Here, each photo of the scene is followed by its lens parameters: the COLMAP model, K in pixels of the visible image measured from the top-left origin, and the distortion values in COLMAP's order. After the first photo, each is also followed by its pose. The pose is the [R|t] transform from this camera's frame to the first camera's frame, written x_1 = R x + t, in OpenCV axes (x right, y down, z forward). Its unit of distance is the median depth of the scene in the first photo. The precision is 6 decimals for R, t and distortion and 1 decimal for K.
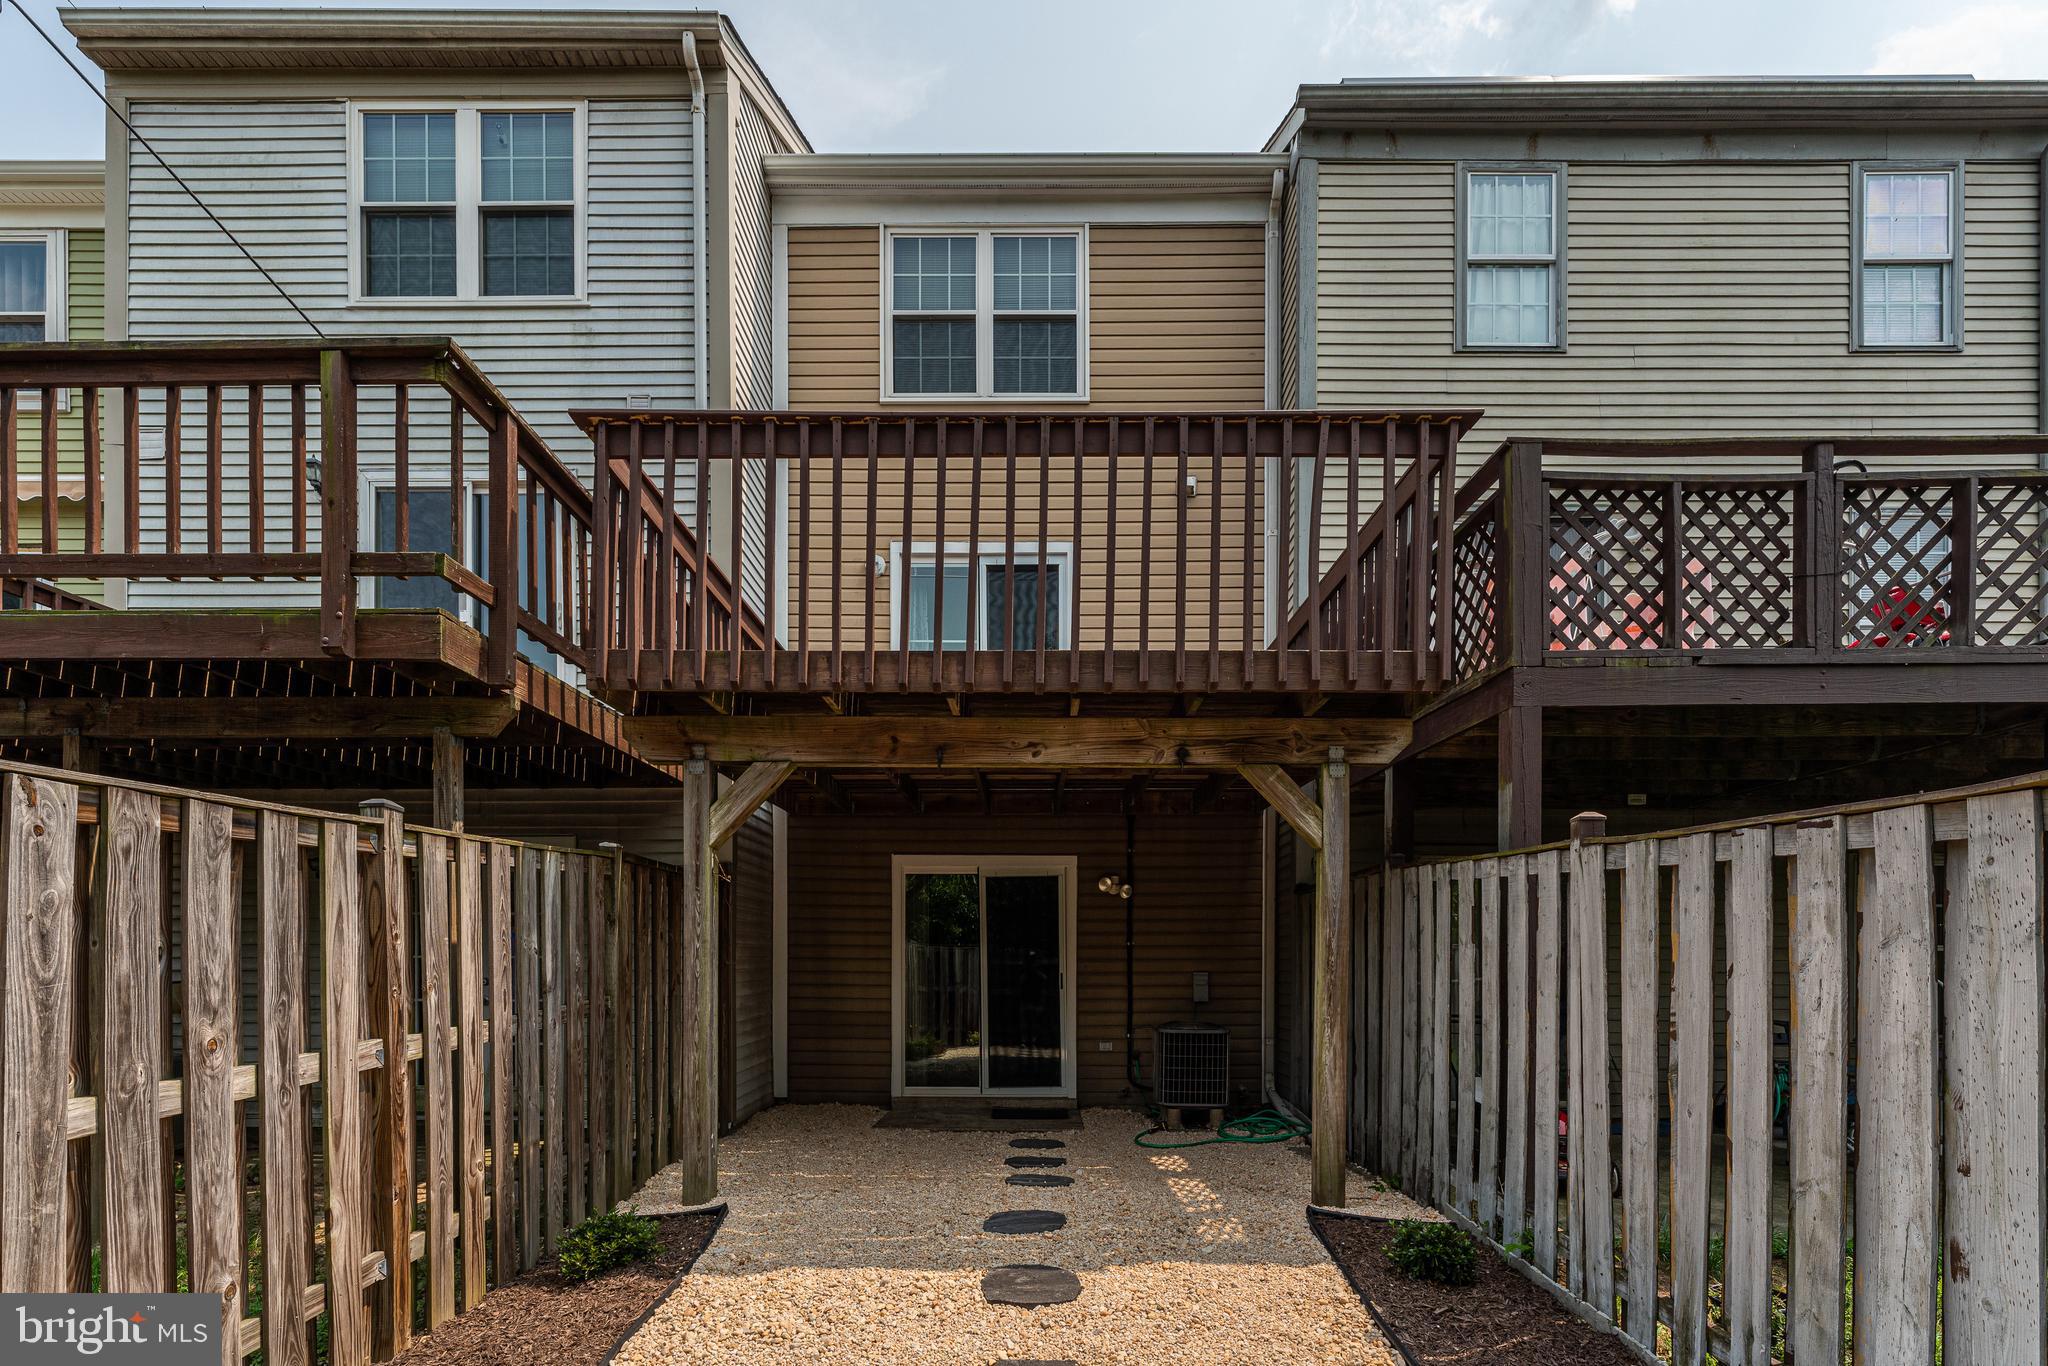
lens RADIAL K [[918.5, 0, 1024.0], [0, 918.5, 683.0], [0, 0, 1]] dist [0.001562, 0.000320]
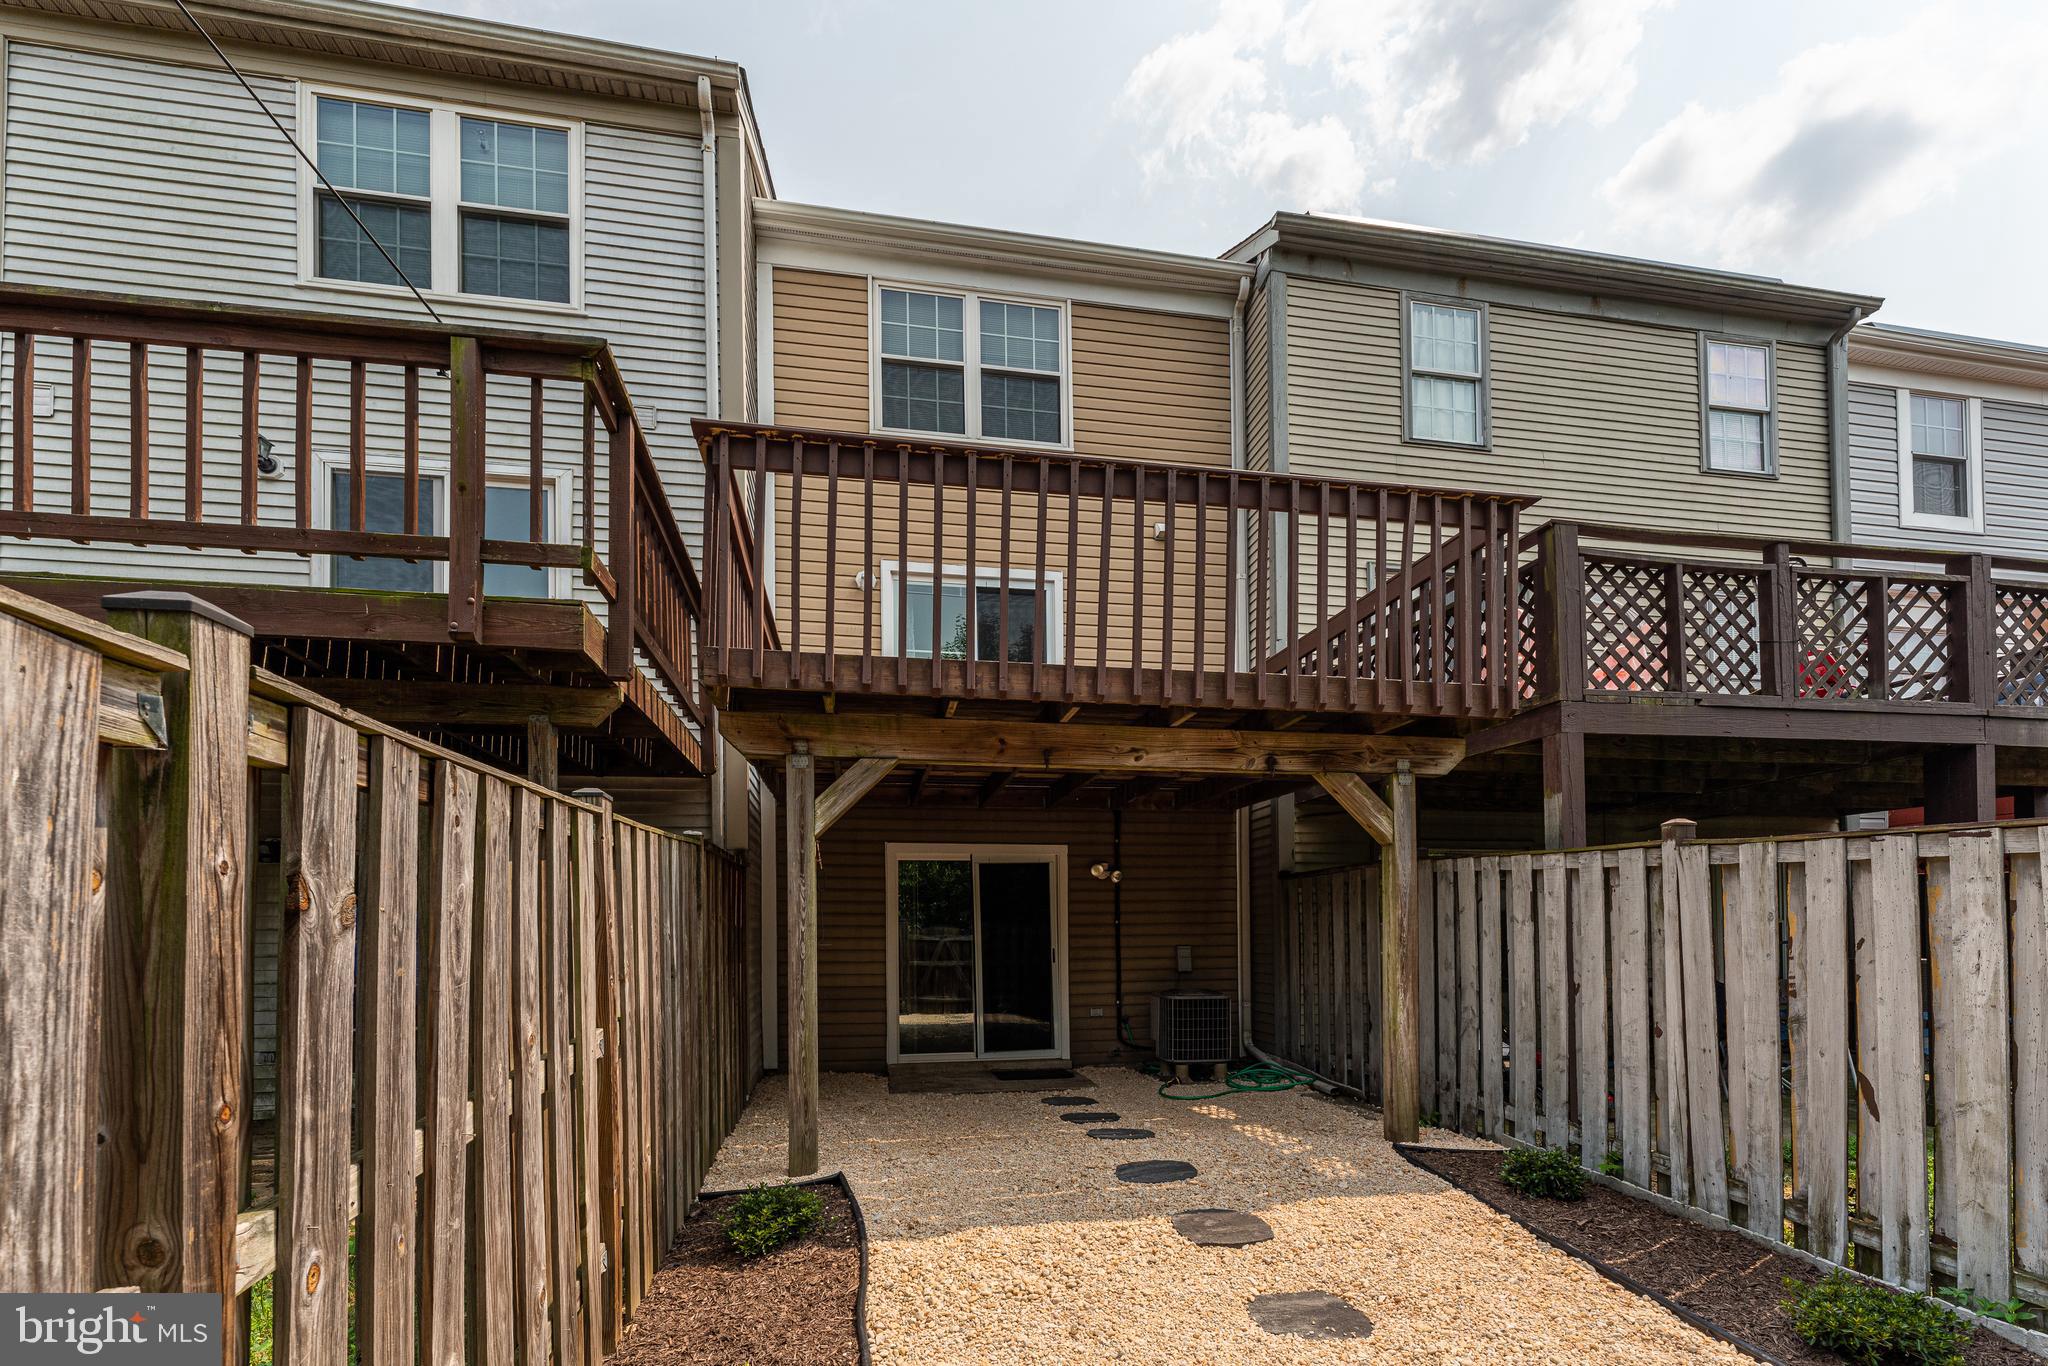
lens RADIAL K [[801.2, 0, 1024.3], [0, 801.2, 675.7], [0, 0, 1]] dist [0.001852, -0.000101]
pose [[0.983382, 0.044263, 0.176068, -0.216348], [-0.040953, 0.998910, -0.022392, 0.001600], [-0.176868, 0.014809, 0.984123, 0.026200]]
